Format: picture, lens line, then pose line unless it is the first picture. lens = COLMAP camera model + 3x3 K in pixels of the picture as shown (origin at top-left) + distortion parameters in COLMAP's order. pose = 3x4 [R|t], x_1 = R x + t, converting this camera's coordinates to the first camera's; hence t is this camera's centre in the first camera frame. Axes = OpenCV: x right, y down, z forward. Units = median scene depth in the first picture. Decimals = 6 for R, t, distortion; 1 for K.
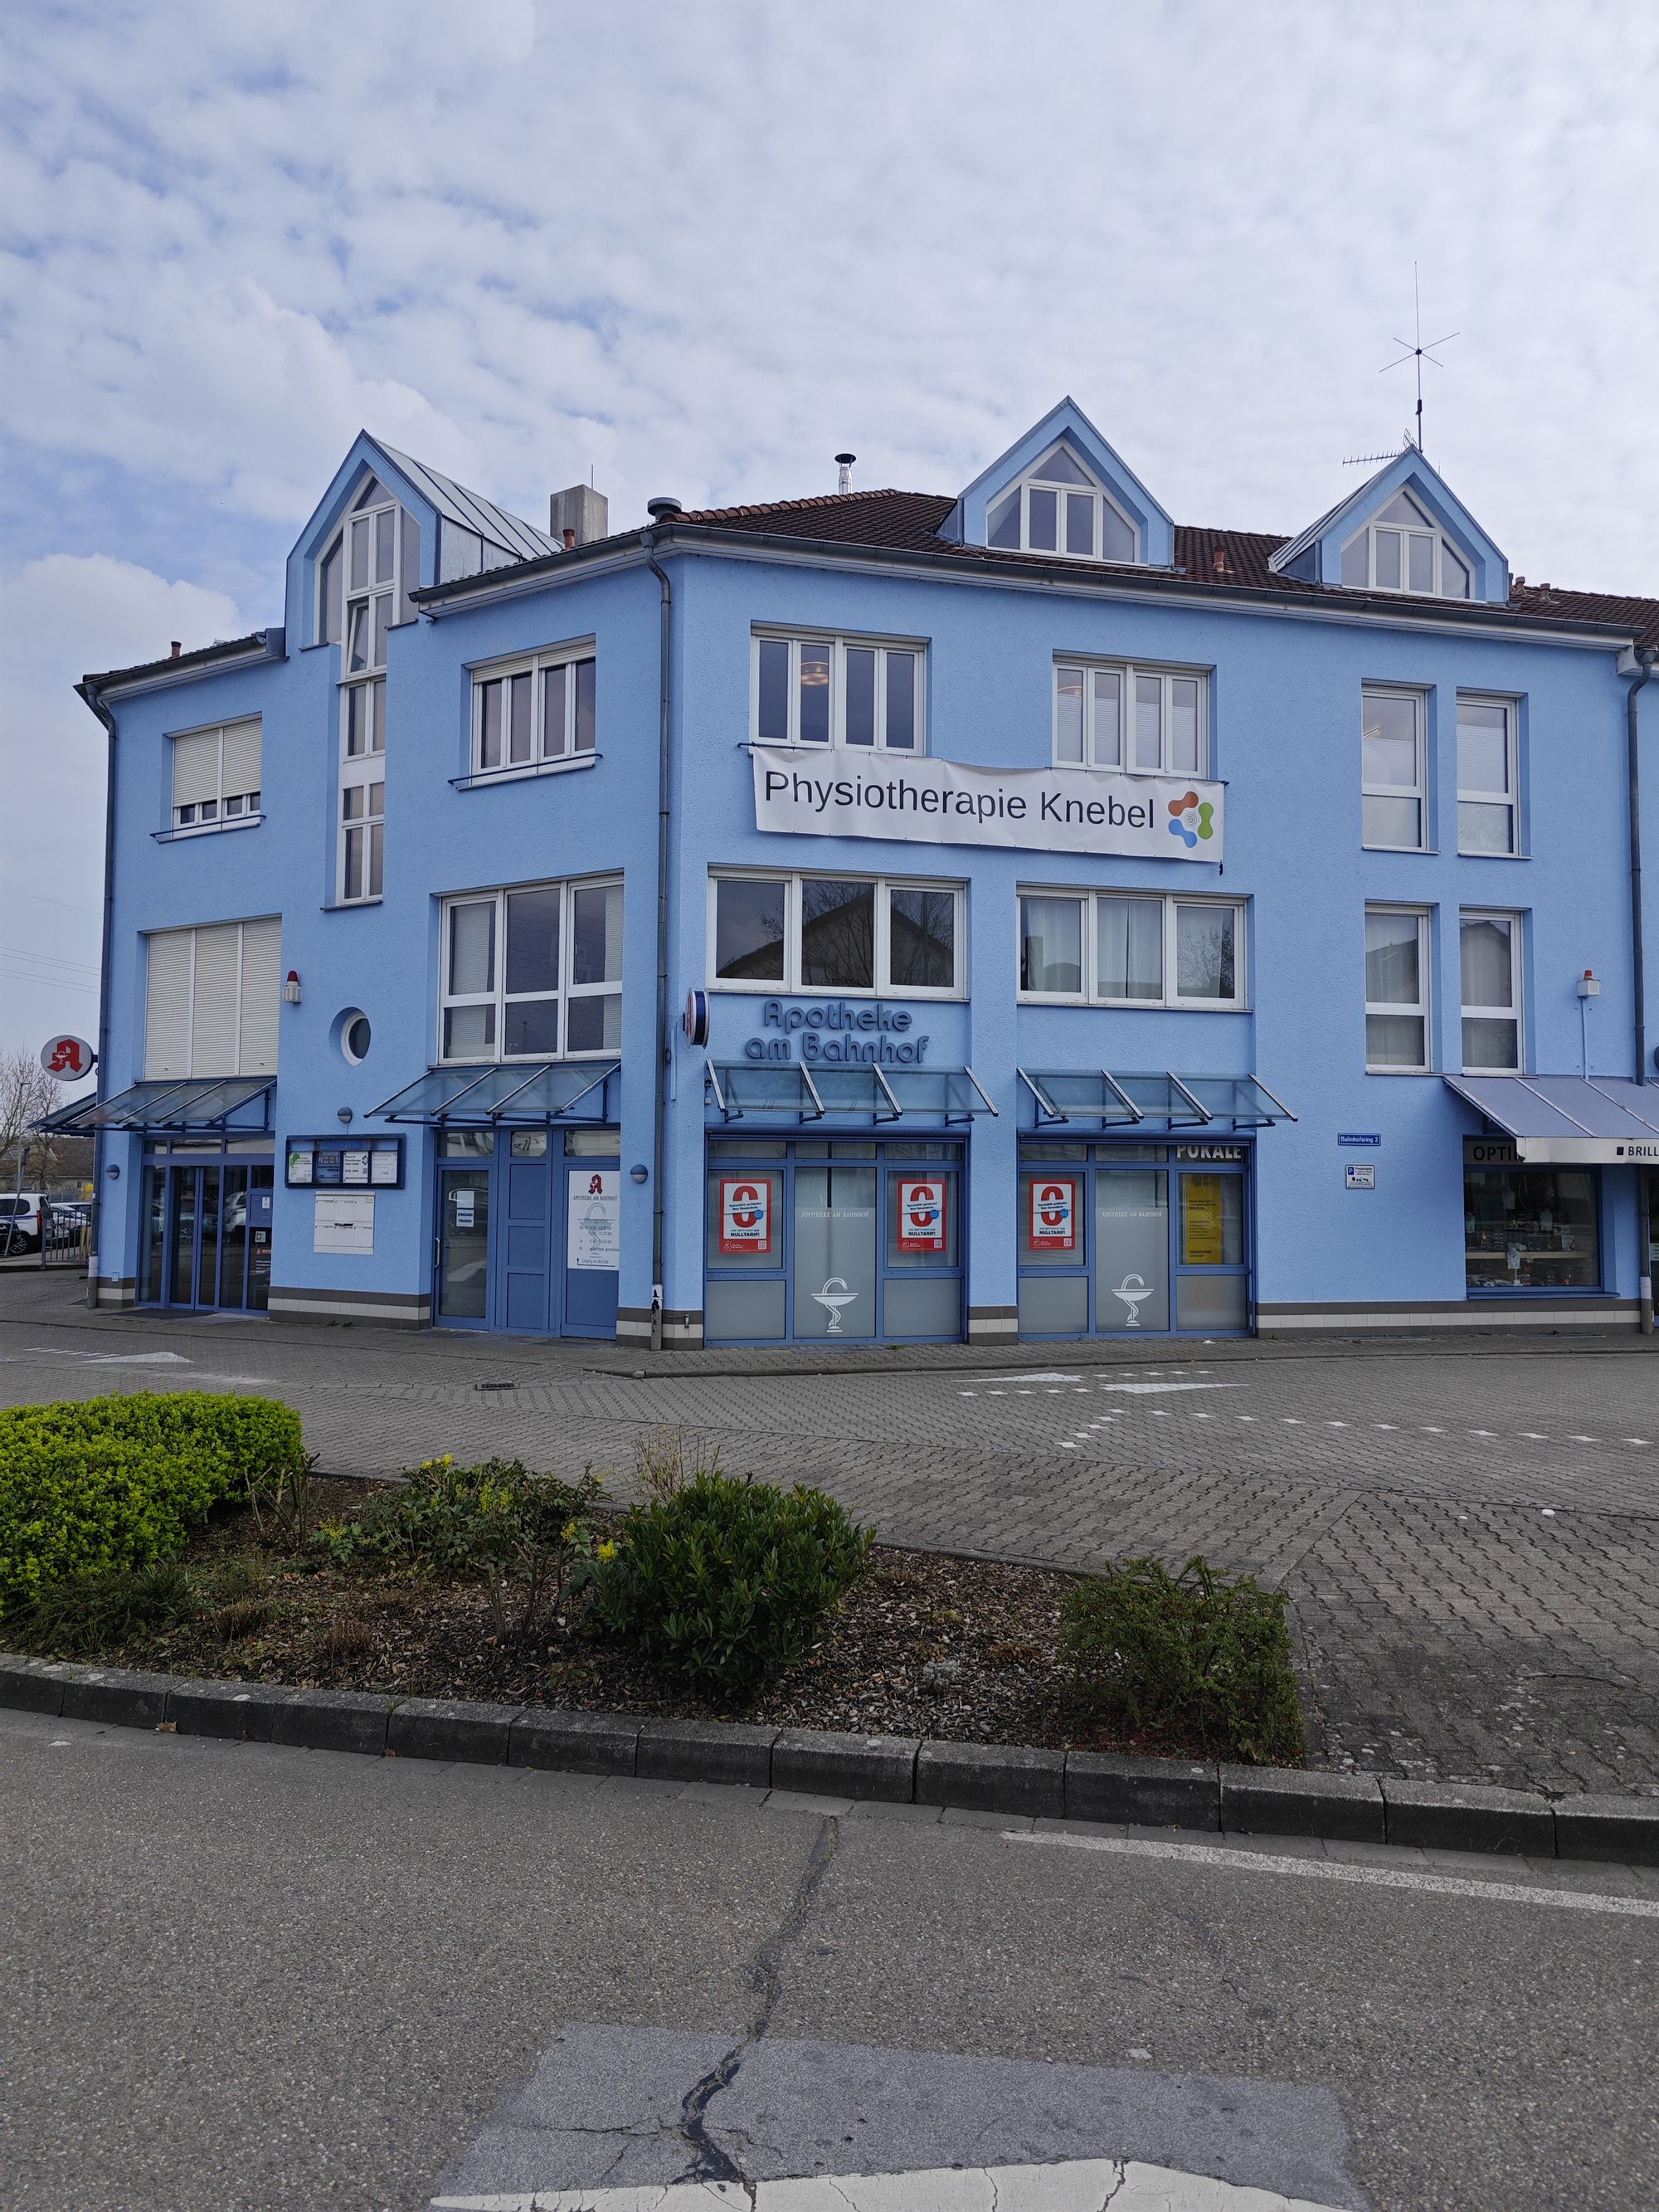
lens RADIAL K [[1476.0, 0, 835.0], [0, 1476.0, 1087.4], [0, 0, 1]] dist [0.044492, -0.039511]
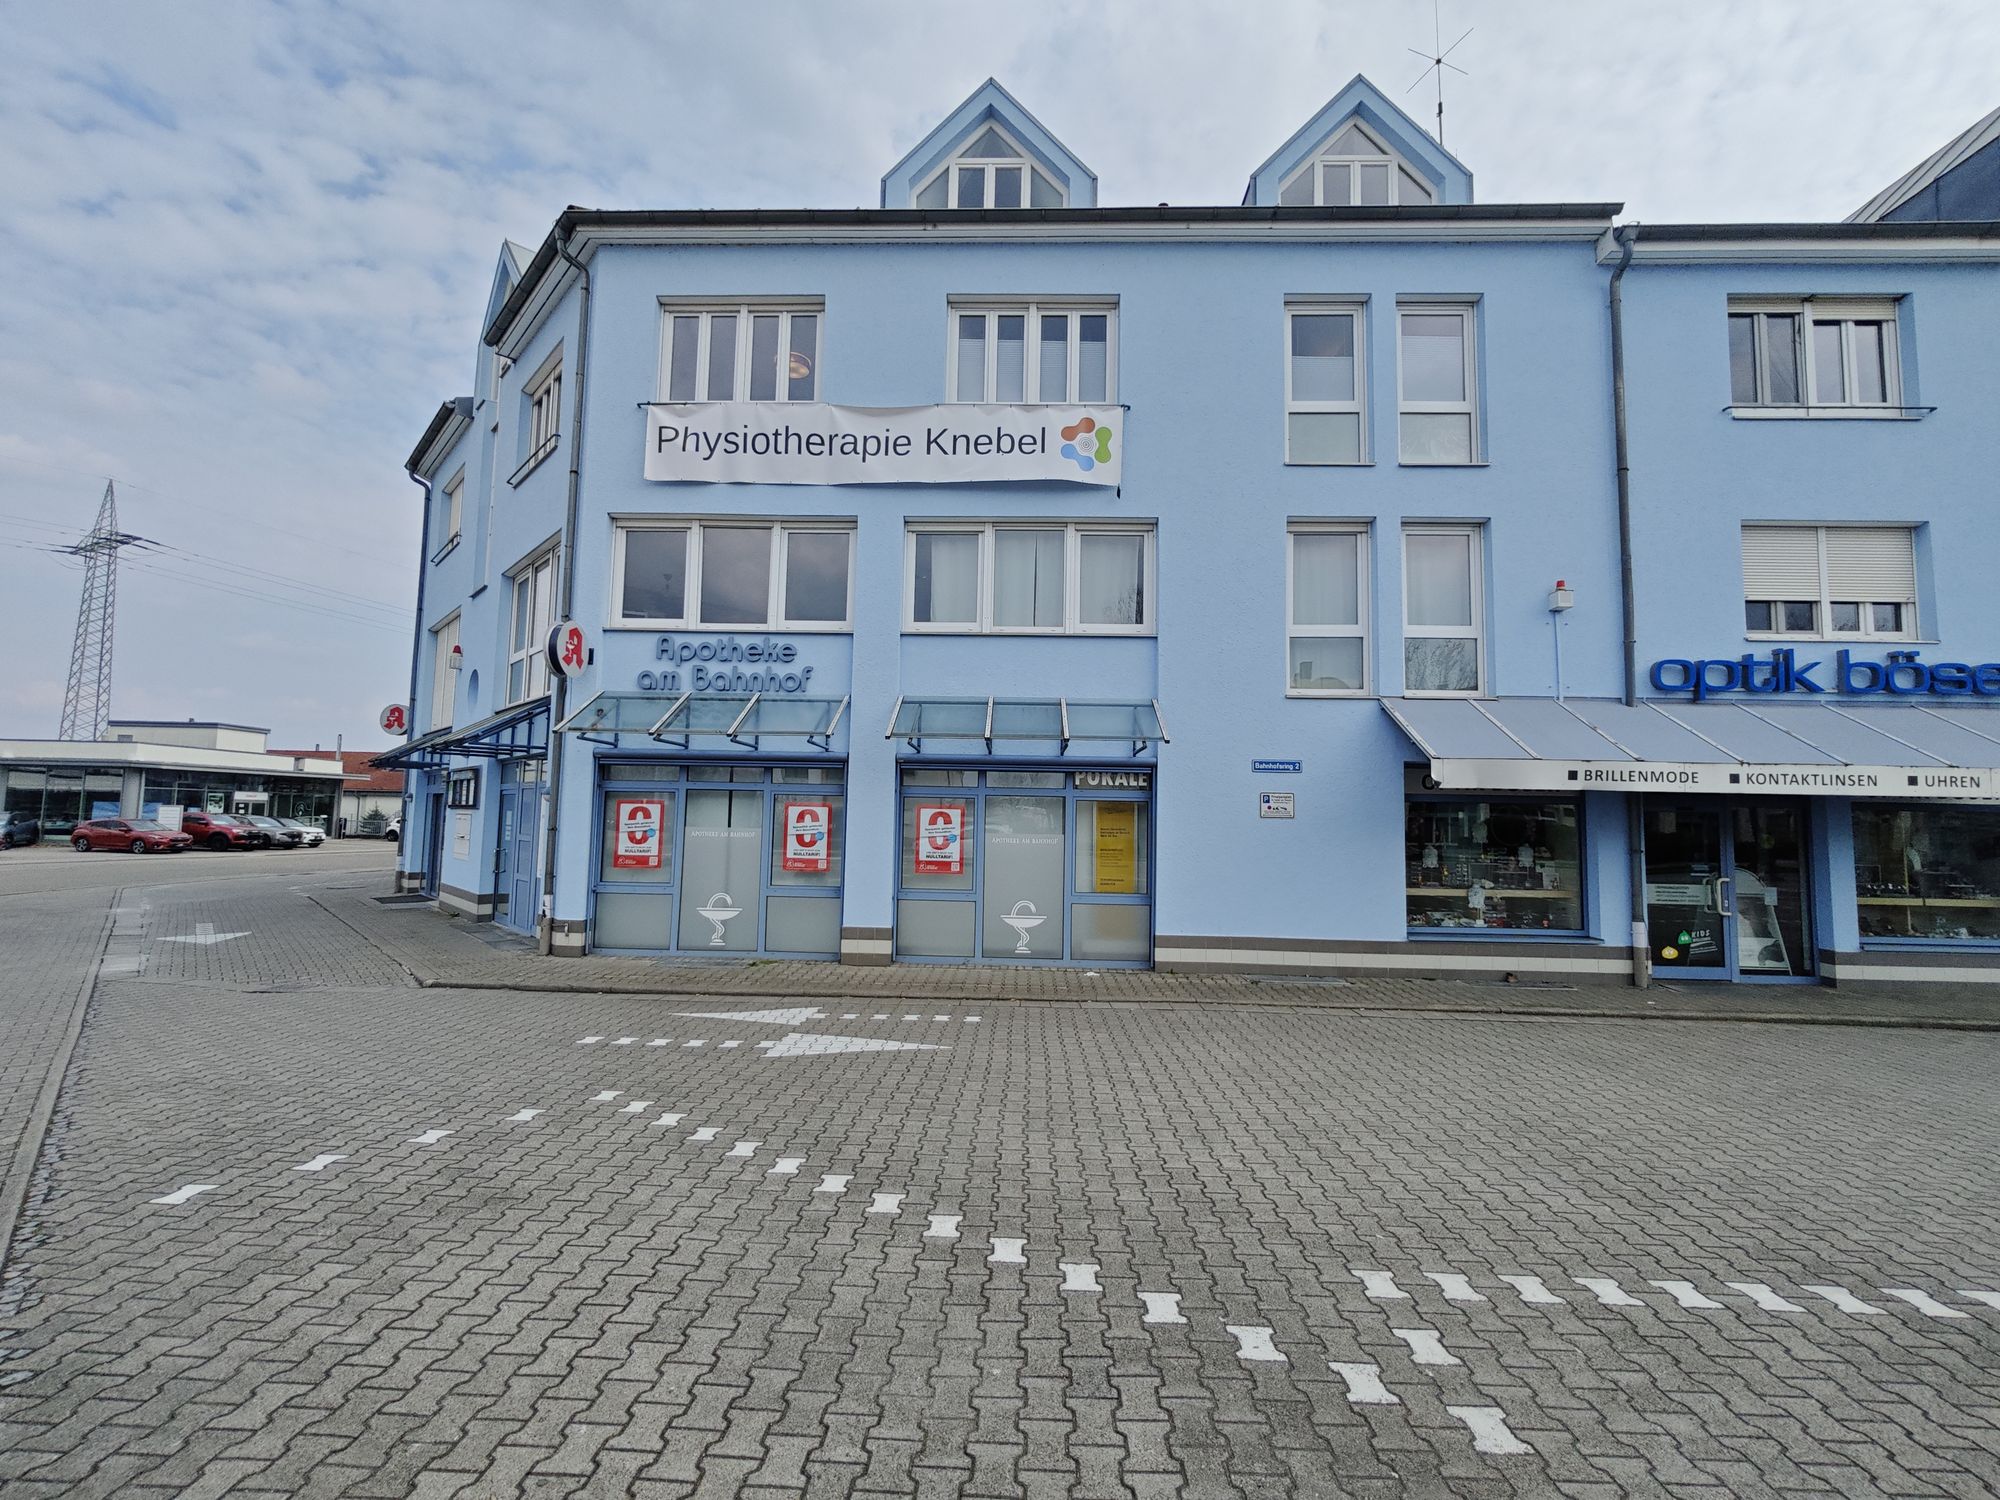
lens RADIAL K [[862.6, 0, 995.8], [0, 862.6, 749.3], [0, 0, 1]] dist [-0.006630, 0.003421]
pose [[0.961186, -0.009948, -0.275722, 0.340907], [0.004224, 0.999763, -0.021344, 0.036348], [0.275869, 0.019350, 0.961000, 0.430488]]
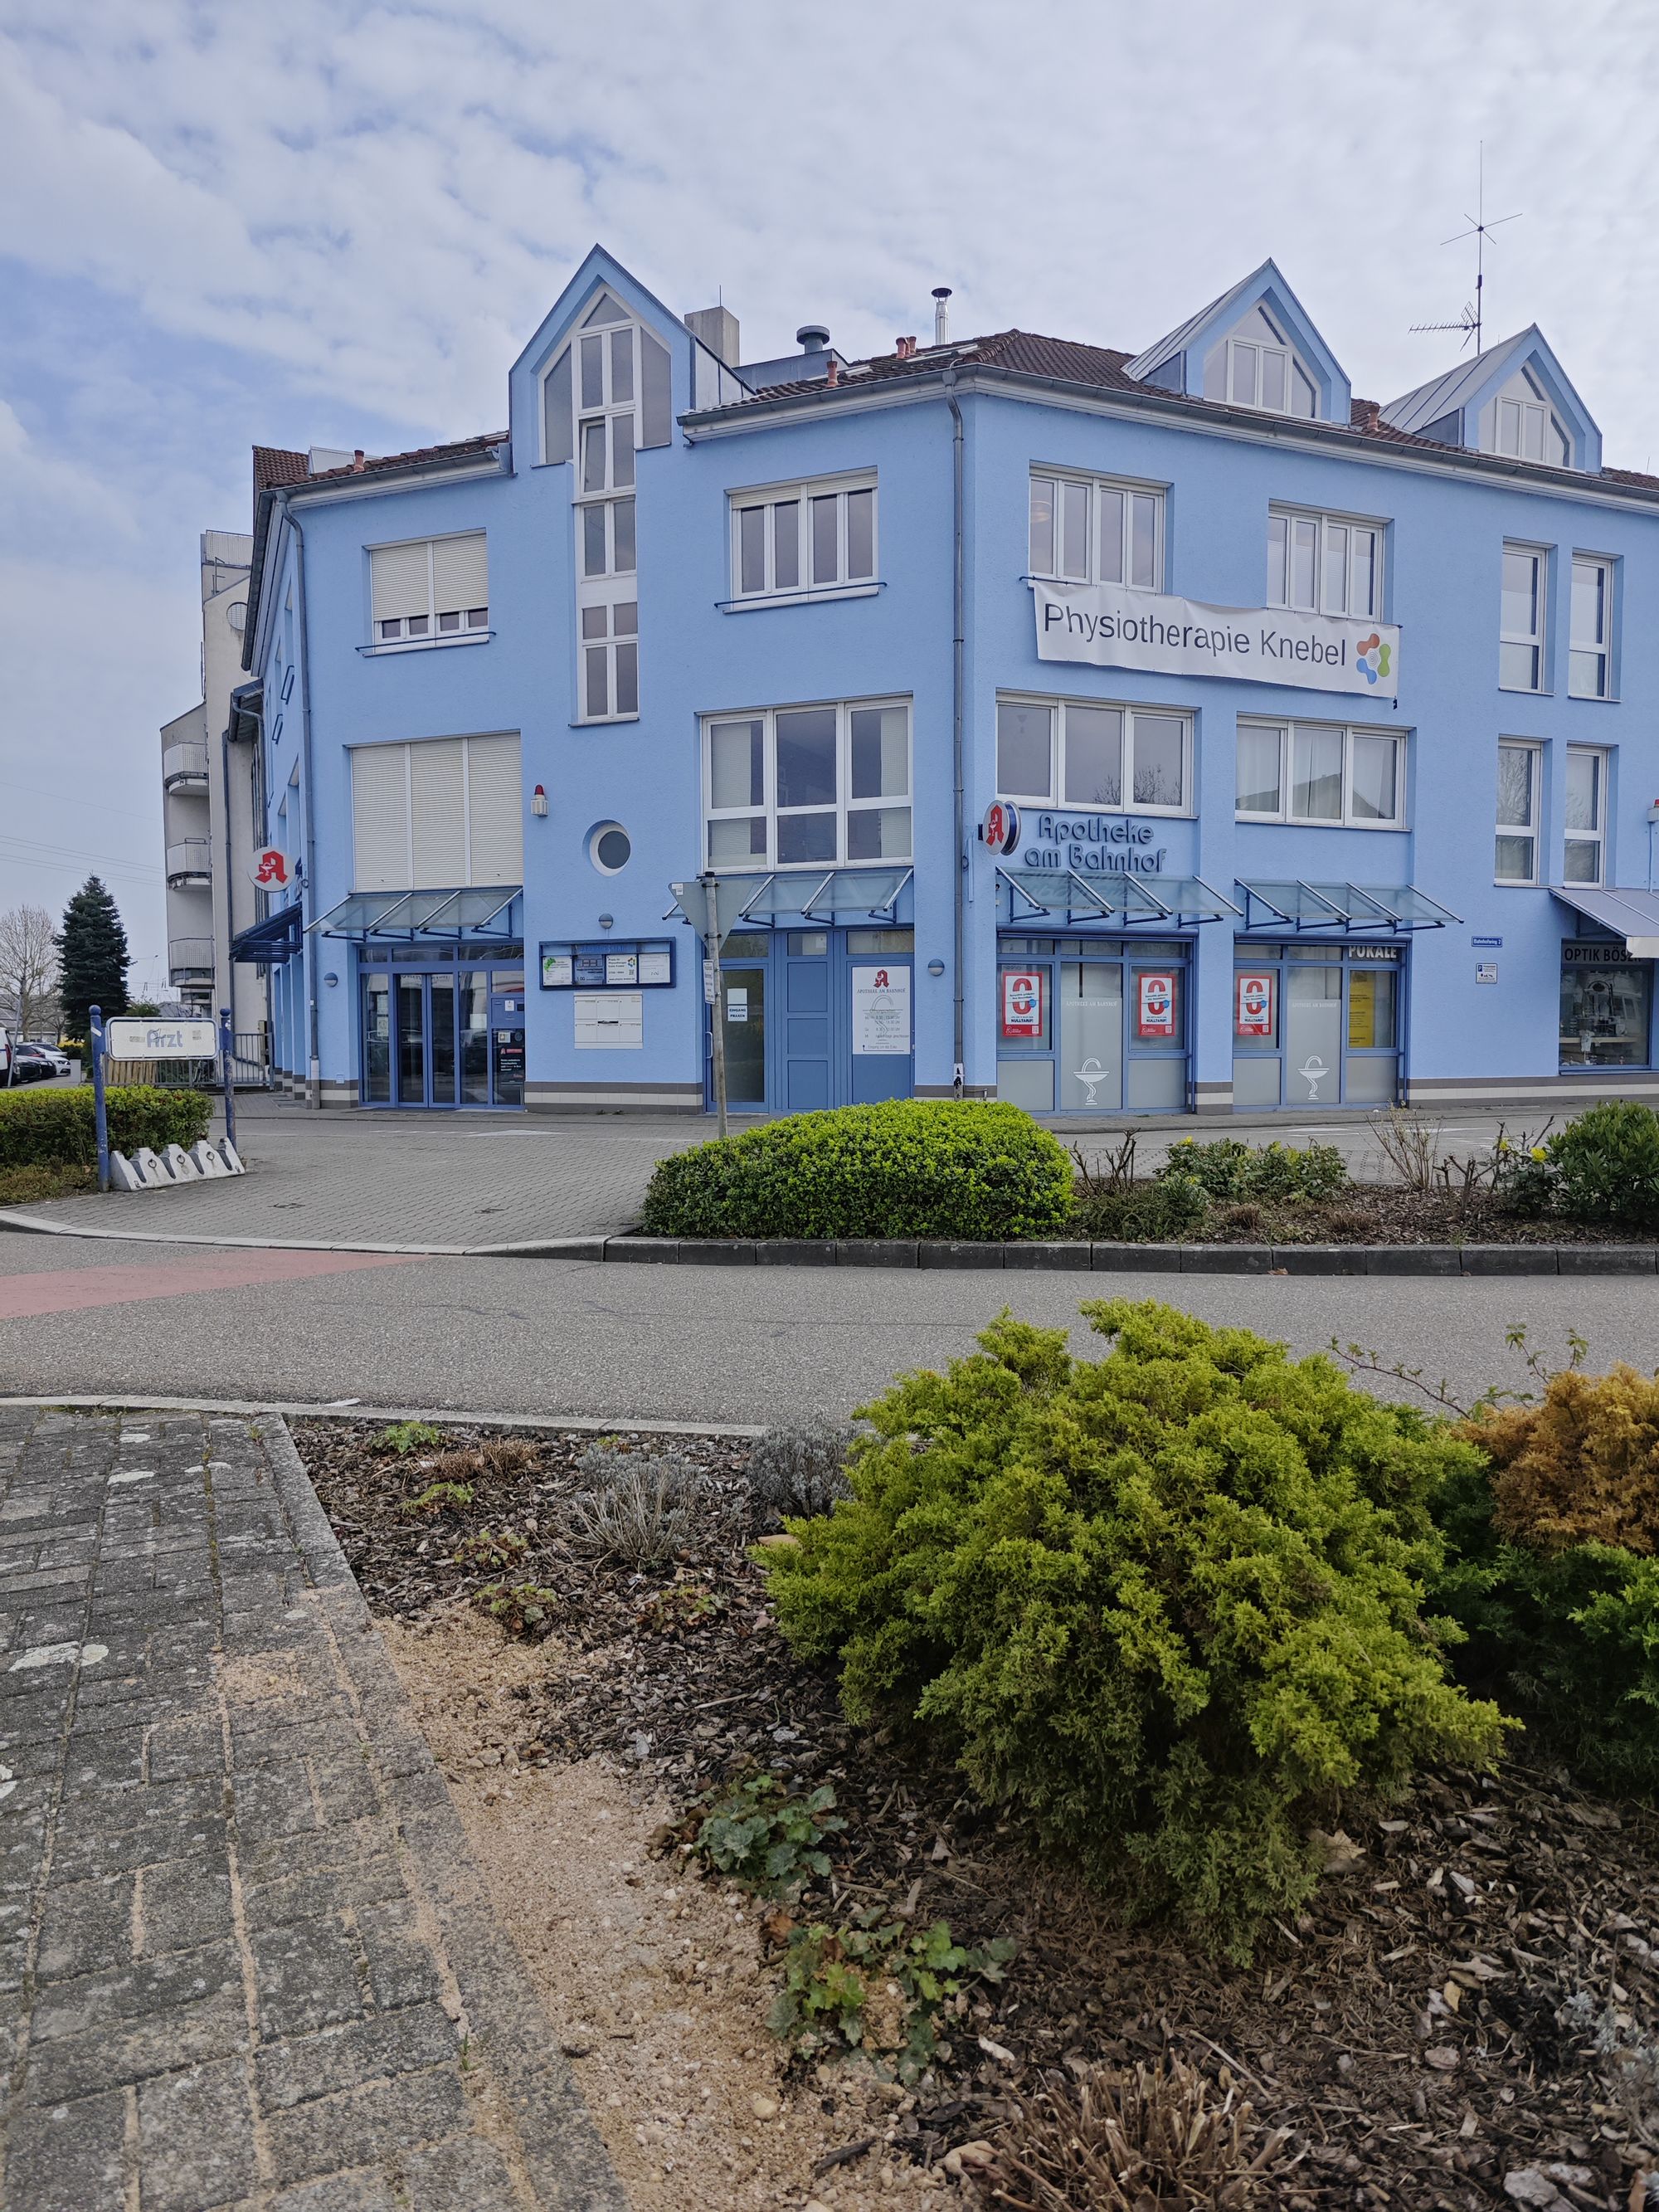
lens RADIAL K [[1476.0, 0, 825.9], [0, 1476.0, 1112.4], [0, 0, 1]] dist [0.044492, -0.039511]
pose [[0.988668, -0.016496, 0.149210, -0.356337], [-0.000598, 0.993504, 0.113799, 0.036565], [-0.150118, -0.112599, 0.982235, -0.104982]]
